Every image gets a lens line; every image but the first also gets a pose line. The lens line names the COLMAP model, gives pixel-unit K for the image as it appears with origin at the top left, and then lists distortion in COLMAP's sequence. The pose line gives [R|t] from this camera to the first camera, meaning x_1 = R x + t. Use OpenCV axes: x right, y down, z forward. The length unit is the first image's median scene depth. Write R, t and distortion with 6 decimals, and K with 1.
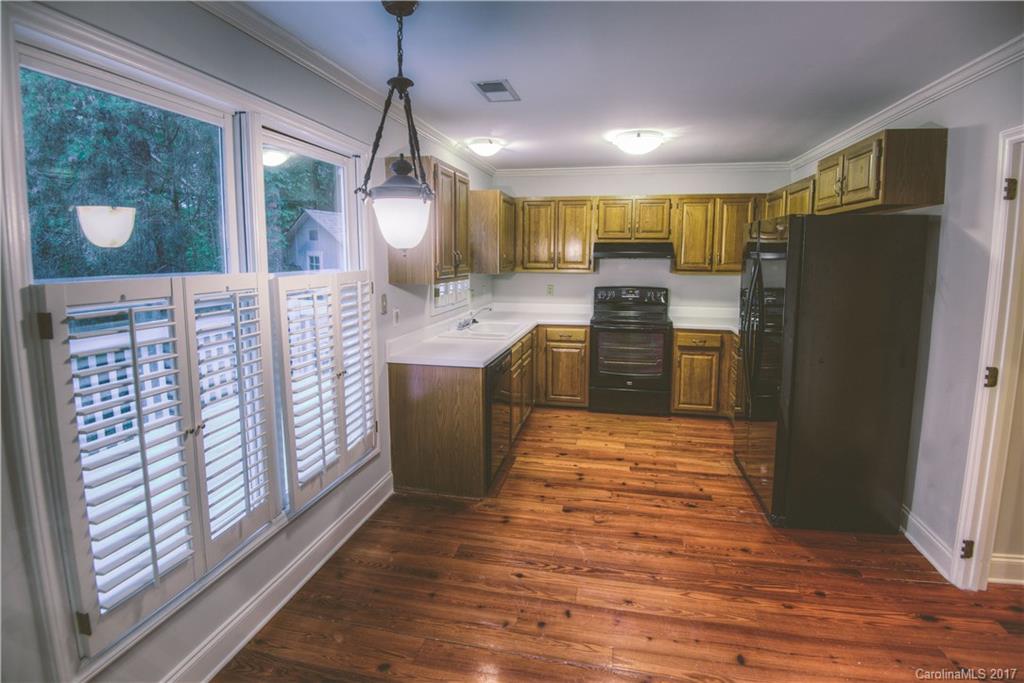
lens RADIAL K [[489.1, 0, 523.5], [0, 489.1, 309.1], [0, 0, 1]] dist [-0.003517, -0.020432]
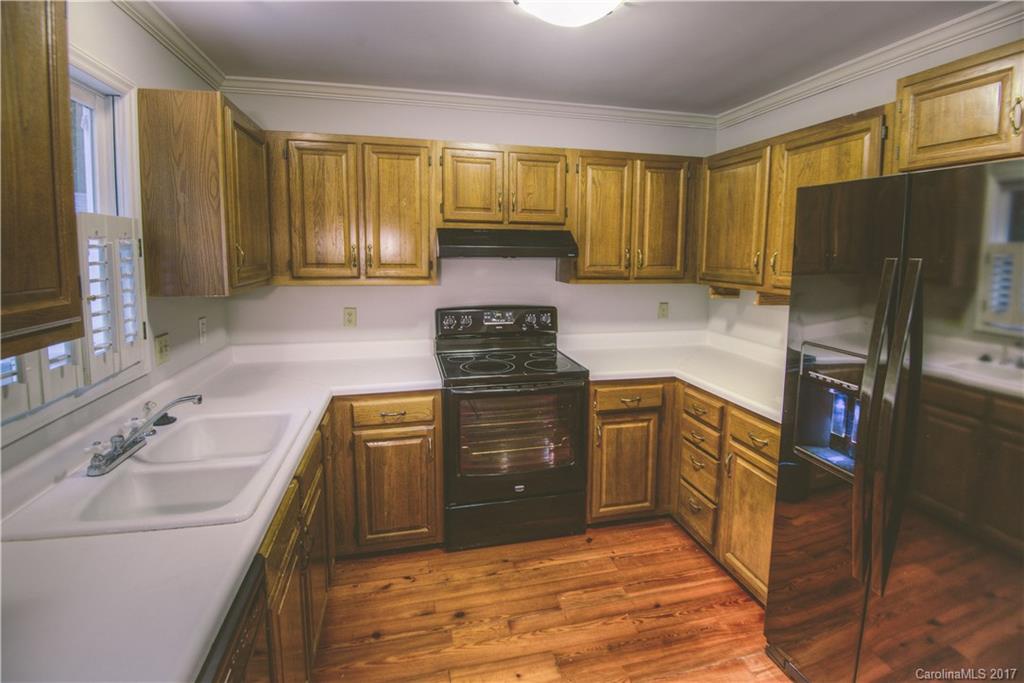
lens RADIAL K [[489.1, 0, 523.5], [0, 489.1, 309.1], [0, 0, 1]] dist [-0.003517, -0.020432]
pose [[0.904307, -0.044856, 0.424520, -0.000417], [0.041535, 0.998991, 0.017080, -0.054402], [-0.424858, 0.002186, 0.905257, 0.489197]]
